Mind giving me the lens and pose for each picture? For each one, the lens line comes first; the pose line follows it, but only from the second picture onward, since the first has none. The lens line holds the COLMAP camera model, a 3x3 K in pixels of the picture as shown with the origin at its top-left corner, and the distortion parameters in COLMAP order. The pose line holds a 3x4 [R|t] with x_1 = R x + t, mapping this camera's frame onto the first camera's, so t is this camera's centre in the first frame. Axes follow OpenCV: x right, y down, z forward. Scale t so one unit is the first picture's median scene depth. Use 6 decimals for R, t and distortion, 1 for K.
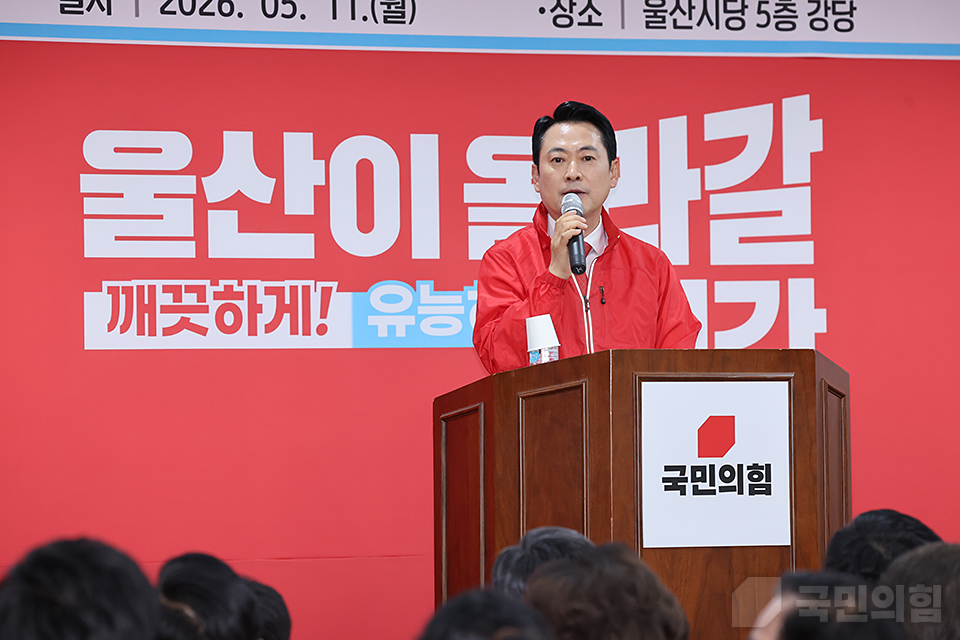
lens RADIAL K [[5519.3, 0, 493.9], [0, 5519.3, 321.2], [0, 0, 1]] dist [1.463584, 0.000000]
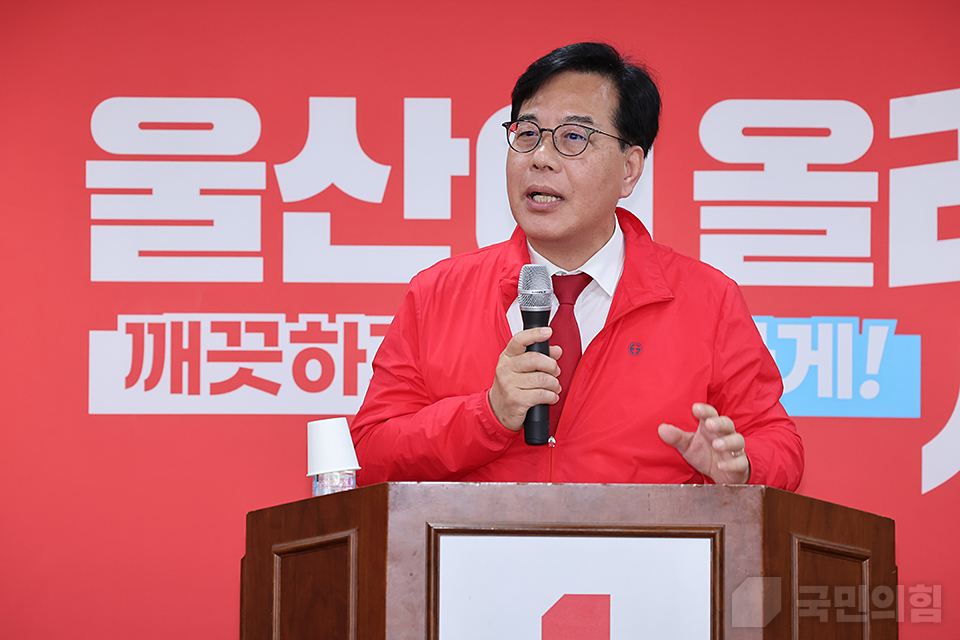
lens RADIAL K [[5157.4, 0, 473.8], [0, 5157.4, 320.1], [0, 0, 1]] dist [1.262755, 0.000000]
pose [[0.911812, 0.020177, -0.410111, 0.233418], [-0.007060, 0.999415, 0.033472, -0.028364], [0.410547, -0.027625, 0.911421, 0.425291]]
